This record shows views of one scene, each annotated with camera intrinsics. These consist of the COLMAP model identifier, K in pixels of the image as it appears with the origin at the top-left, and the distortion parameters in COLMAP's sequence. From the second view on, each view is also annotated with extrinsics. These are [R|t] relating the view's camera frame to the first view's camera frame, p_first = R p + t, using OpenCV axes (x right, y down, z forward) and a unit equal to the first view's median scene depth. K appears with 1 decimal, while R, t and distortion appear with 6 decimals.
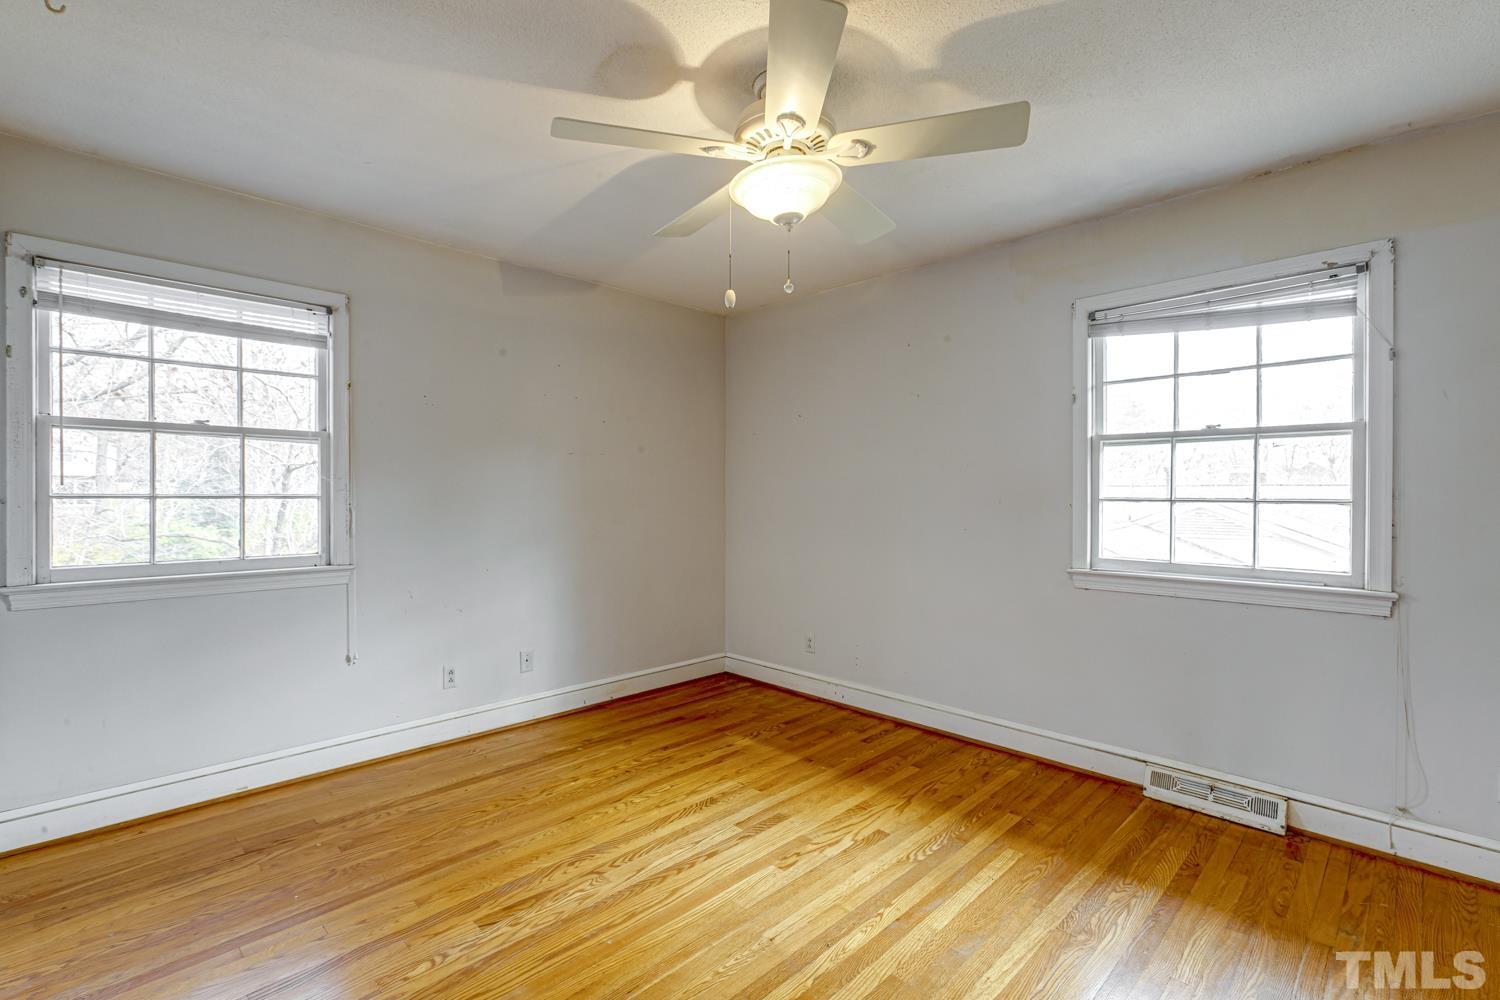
lens RADIAL K [[680.2, 0, 744.1], [0, 680.2, 498.7], [0, 0, 1]] dist [-0.008594, 0.002718]
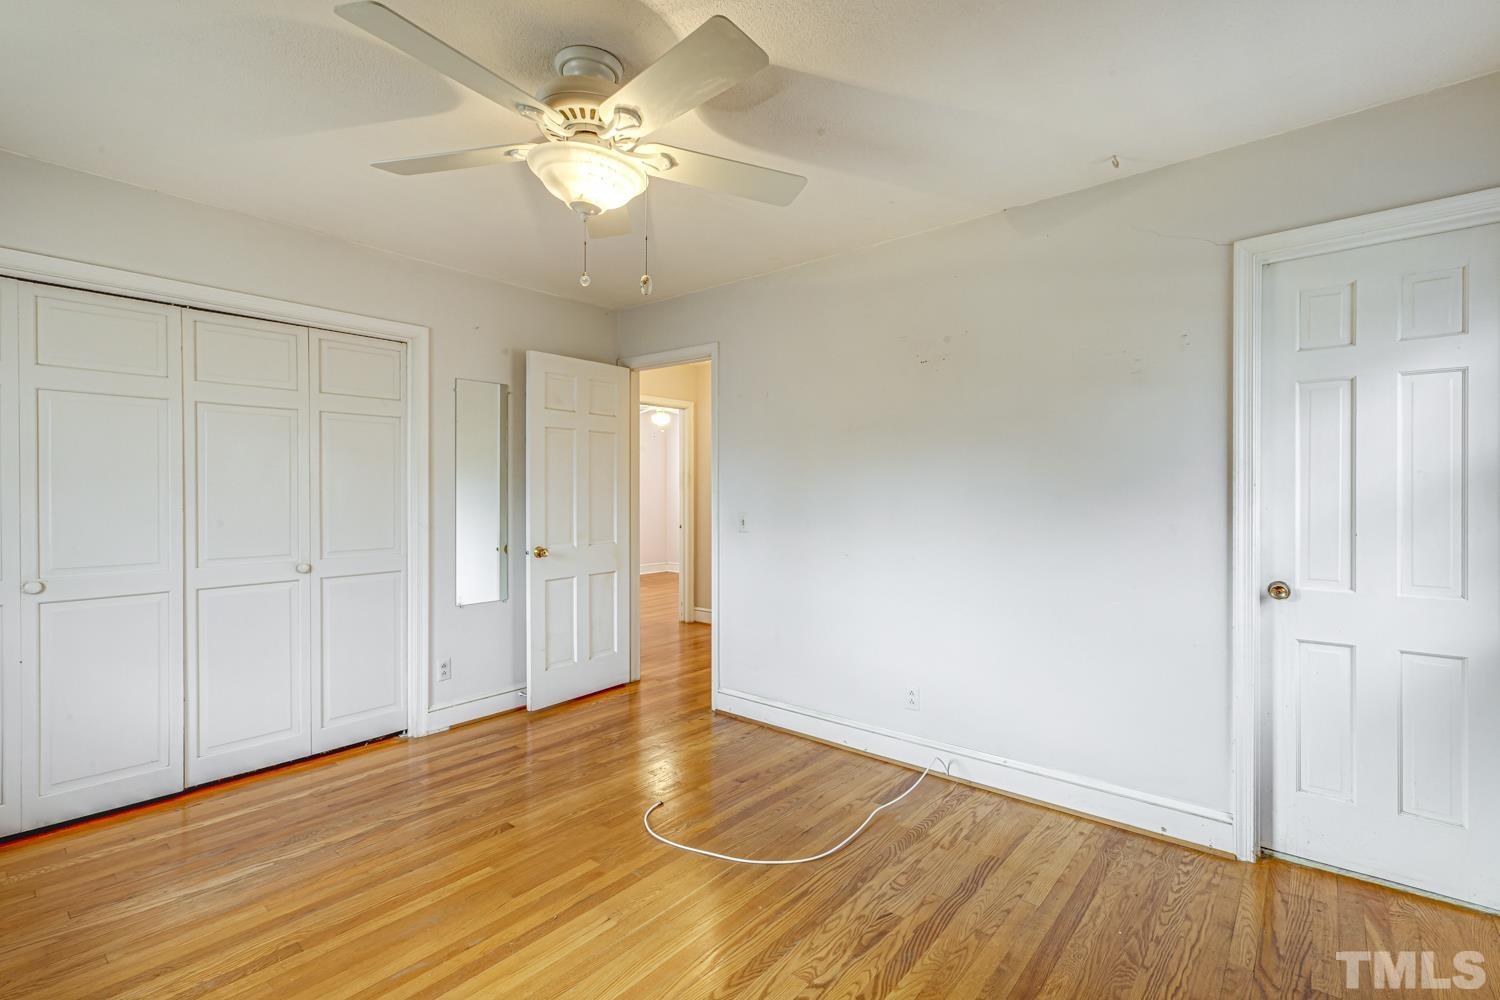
lens RADIAL K [[680.2, 0, 747.6], [0, 680.2, 495.2], [0, 0, 1]] dist [-0.008594, 0.002718]
pose [[-0.996022, -0.000065, -0.089103, -0.055467], [-0.001089, 0.999934, 0.011446, -0.014703], [0.089096, 0.011498, -0.995957, 1.425685]]
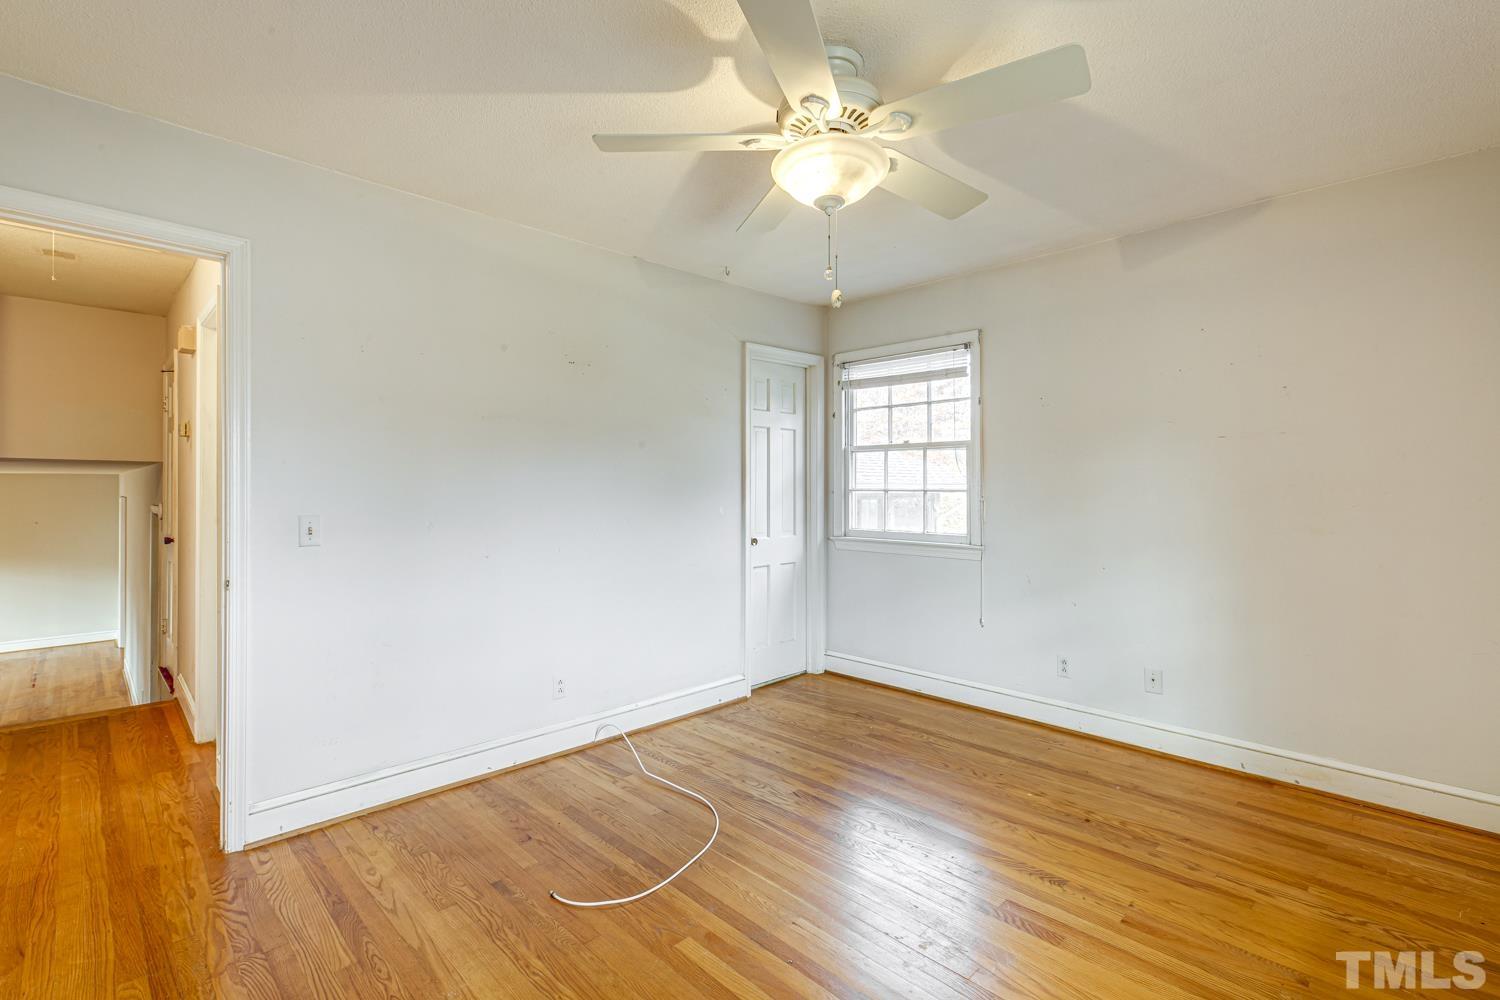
lens RADIAL K [[680.2, 0, 748.0], [0, 680.2, 491.3], [0, 0, 1]] dist [-0.008594, 0.002718]
pose [[-0.005139, 0.007016, -0.999962, 0.738349], [-0.007764, 0.999945, 0.007056, -0.009541], [0.999957, 0.007800, -0.005084, 0.642635]]
